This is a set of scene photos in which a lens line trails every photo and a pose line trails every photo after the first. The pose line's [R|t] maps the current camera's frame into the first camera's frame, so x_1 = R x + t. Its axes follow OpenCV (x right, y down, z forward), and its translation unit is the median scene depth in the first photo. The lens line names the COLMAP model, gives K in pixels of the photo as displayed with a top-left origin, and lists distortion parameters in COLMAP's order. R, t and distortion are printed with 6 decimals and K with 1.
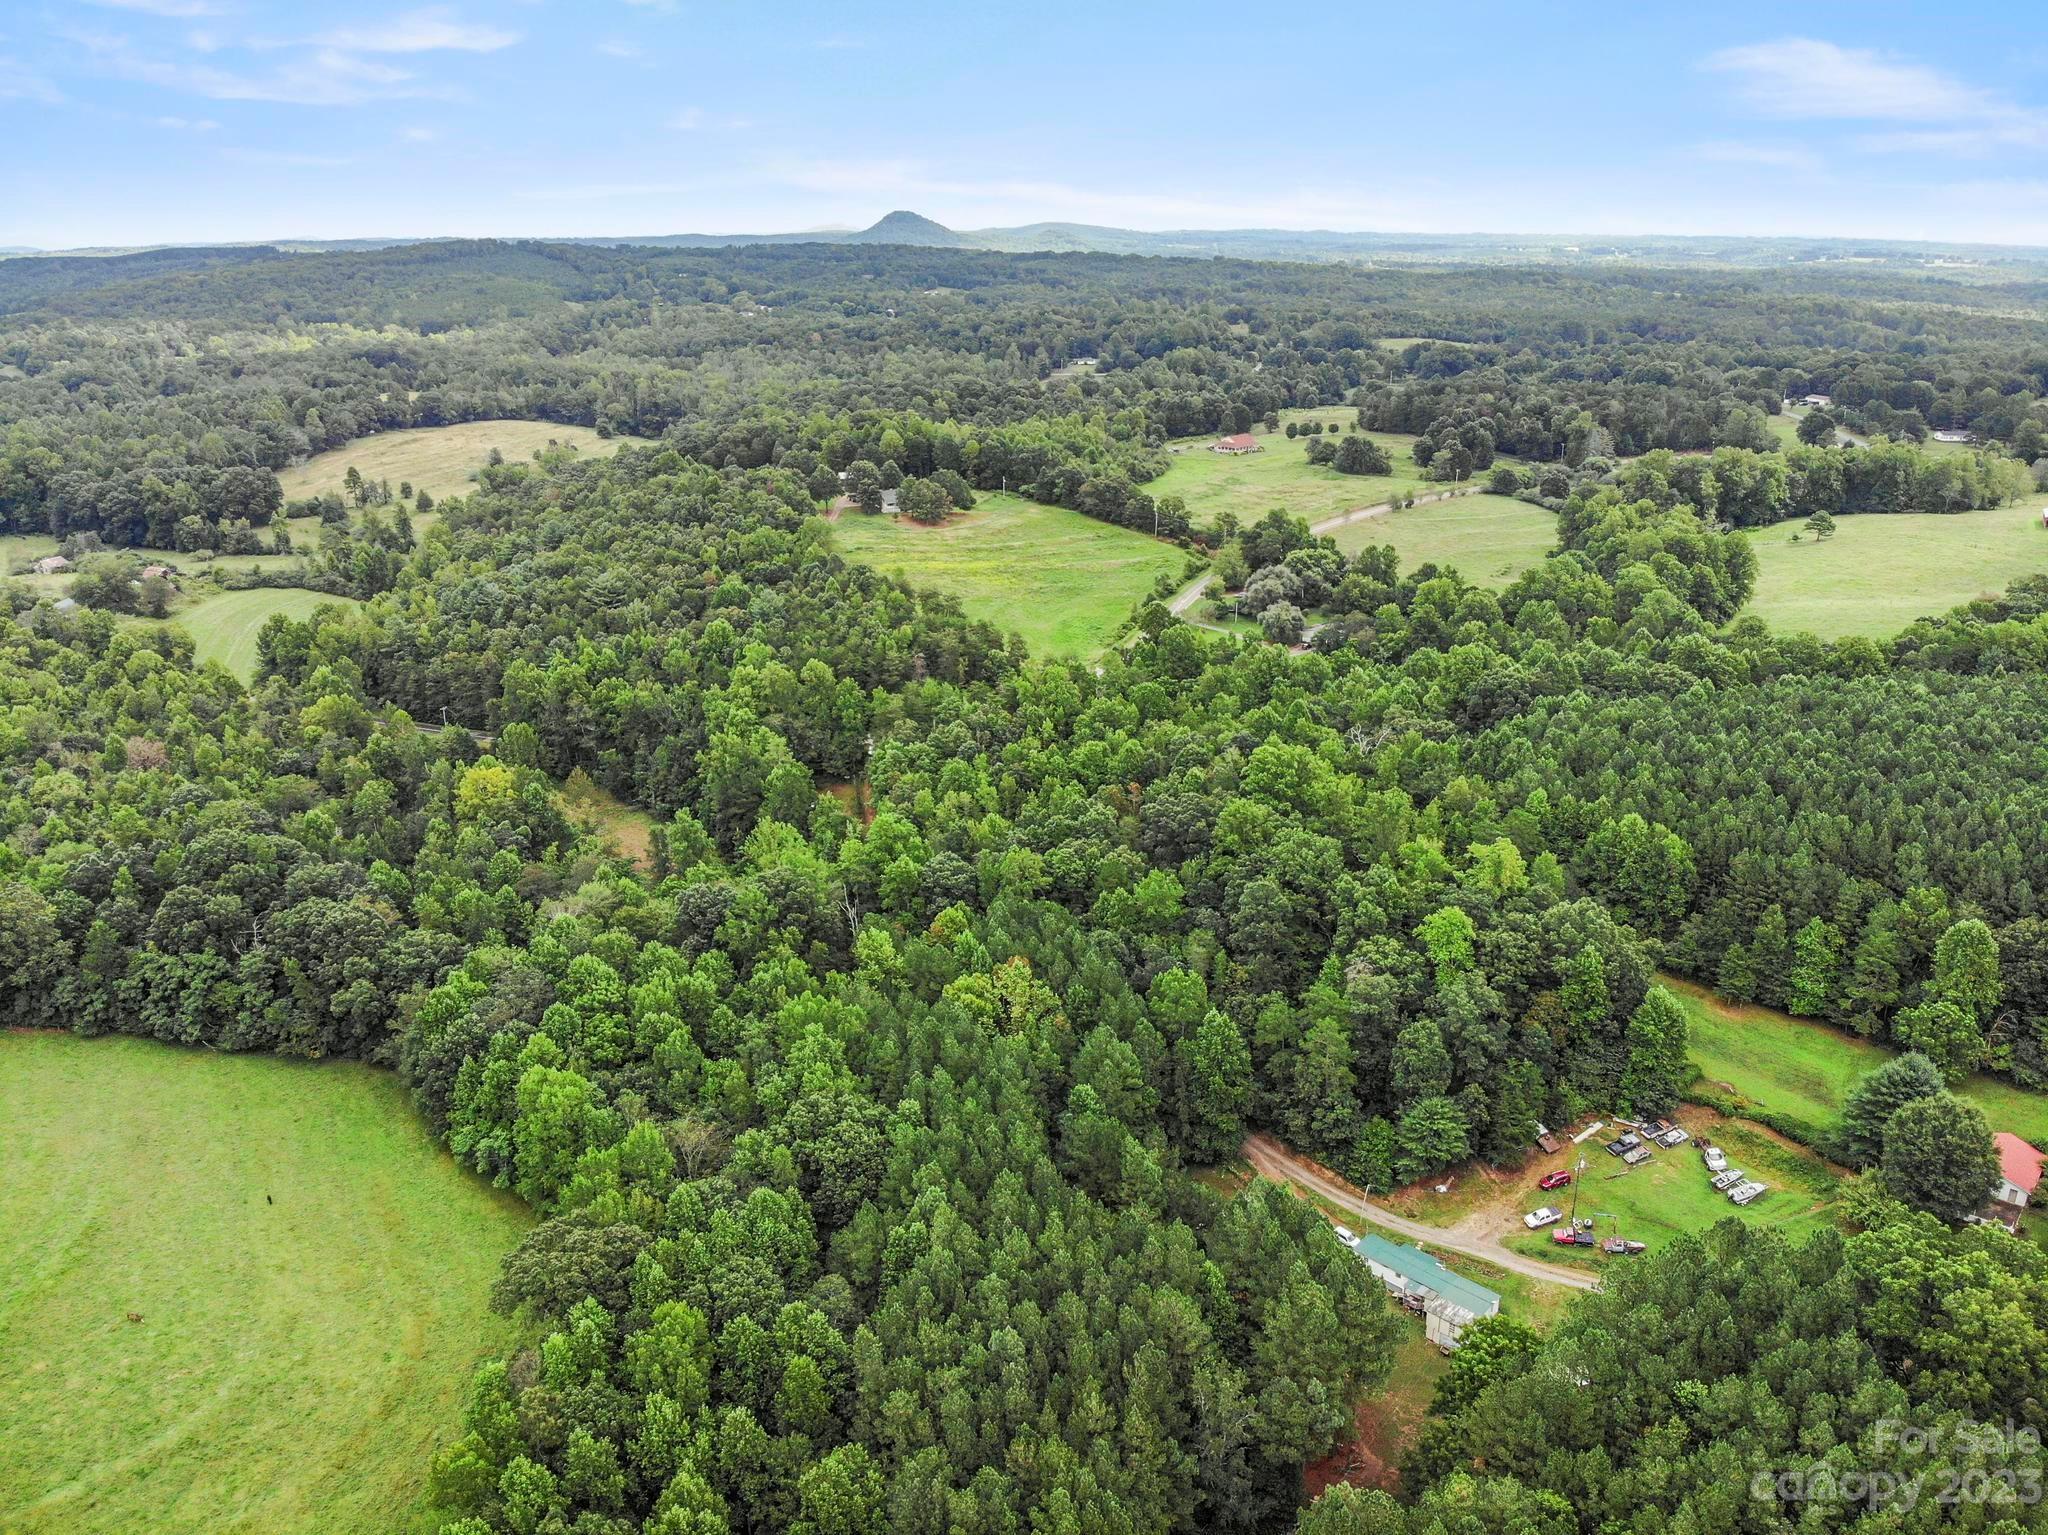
lens RADIAL K [[1492.2, 0, 1024.0], [0, 1492.2, 767.5], [0, 0, 1]] dist [0.061577, -0.164103]
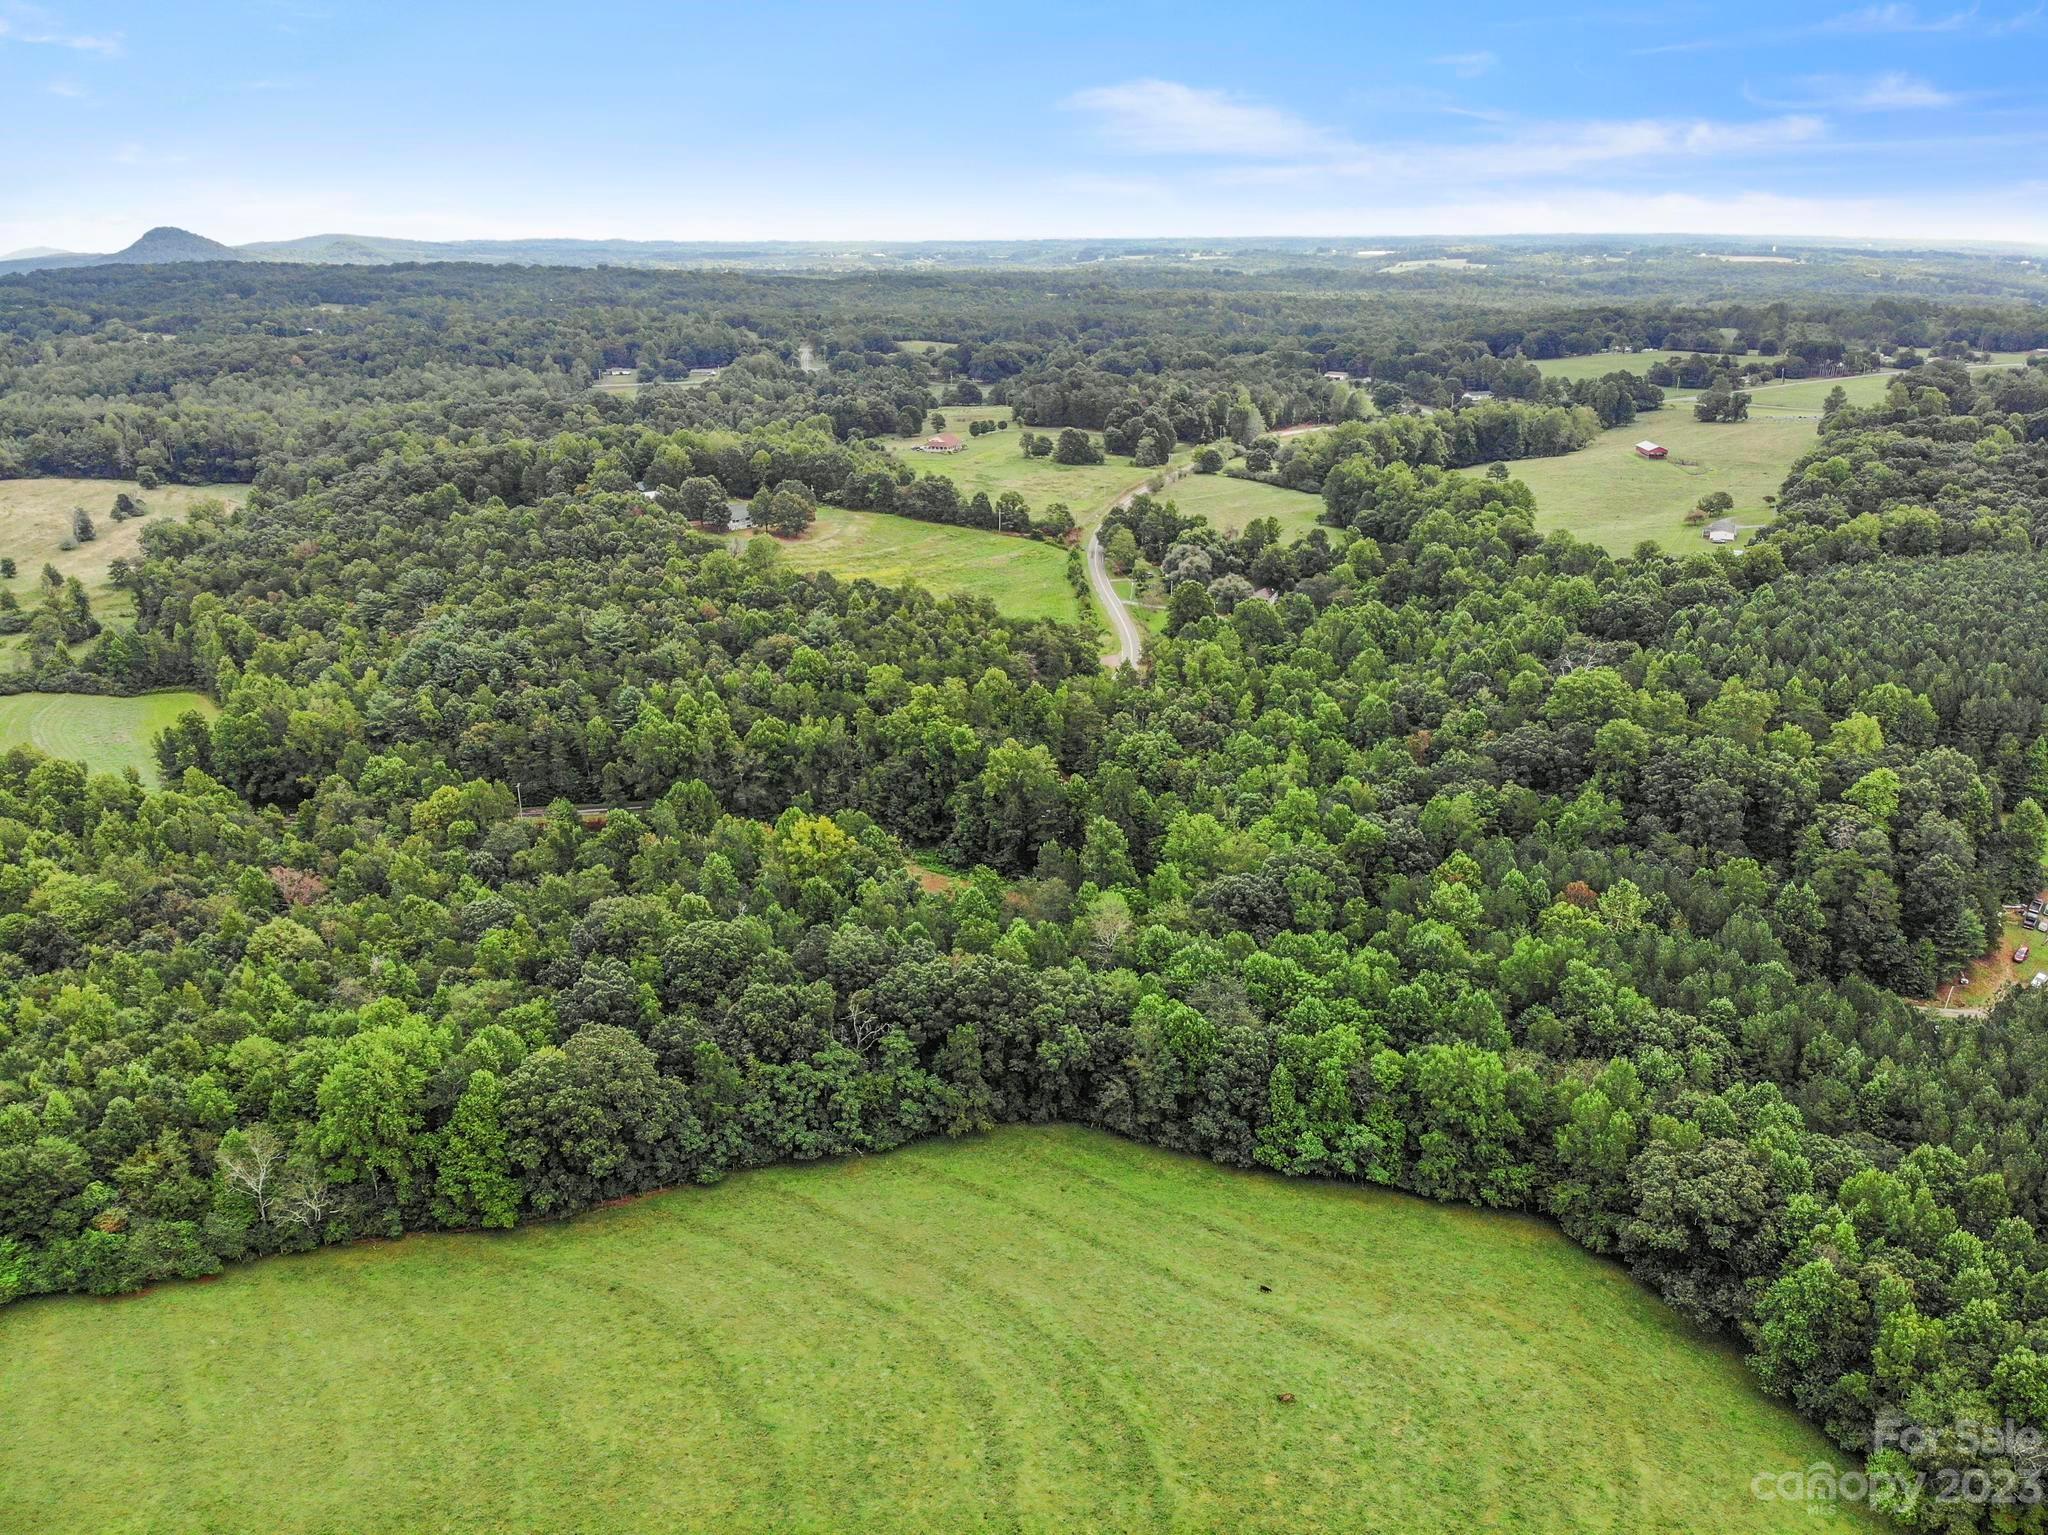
lens RADIAL K [[1491.0, 0, 1024.0], [0, 1491.0, 767.5], [0, 0, 1]] dist [0.084652, -0.210015]
pose [[0.897770, -0.151838, 0.413466, -0.301040], [0.154148, 0.987651, 0.027992, -0.018139], [-0.412610, 0.038605, 0.910089, 0.056411]]
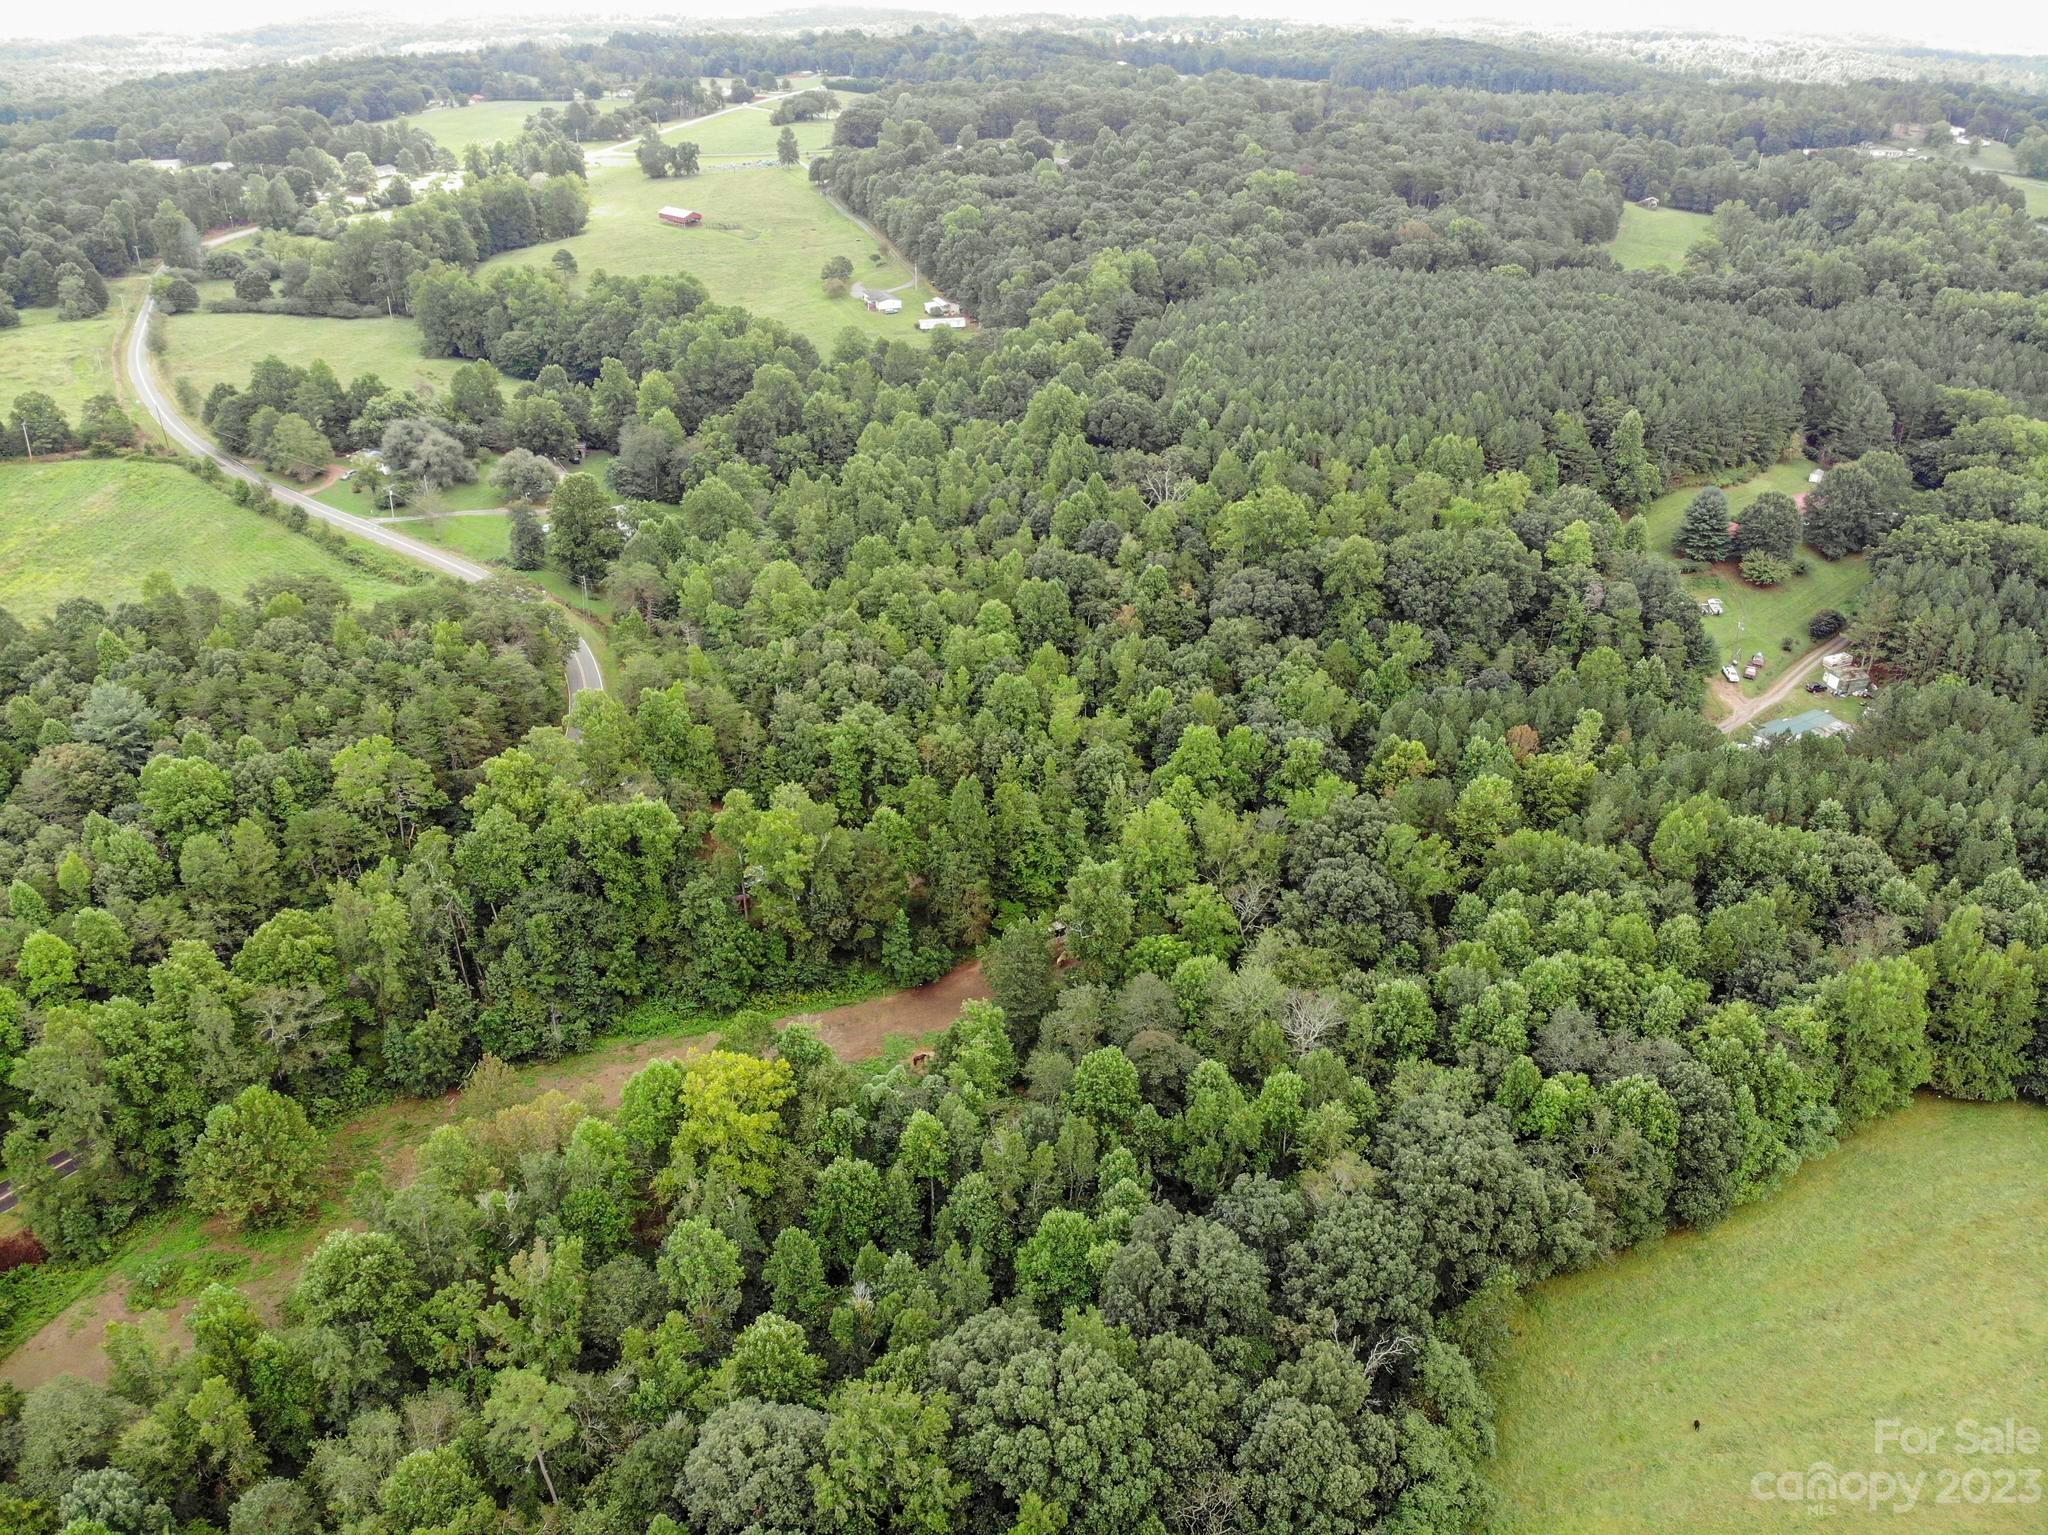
lens RADIAL K [[1491.0, 0, 1024.0], [0, 1491.0, 767.5], [0, 0, 1]] dist [0.084652, -0.210015]
pose [[0.264004, -0.452297, 0.851897, -0.351263], [0.318391, 0.874590, 0.365676, -0.118269], [-0.910455, 0.174696, 0.374903, 0.342787]]
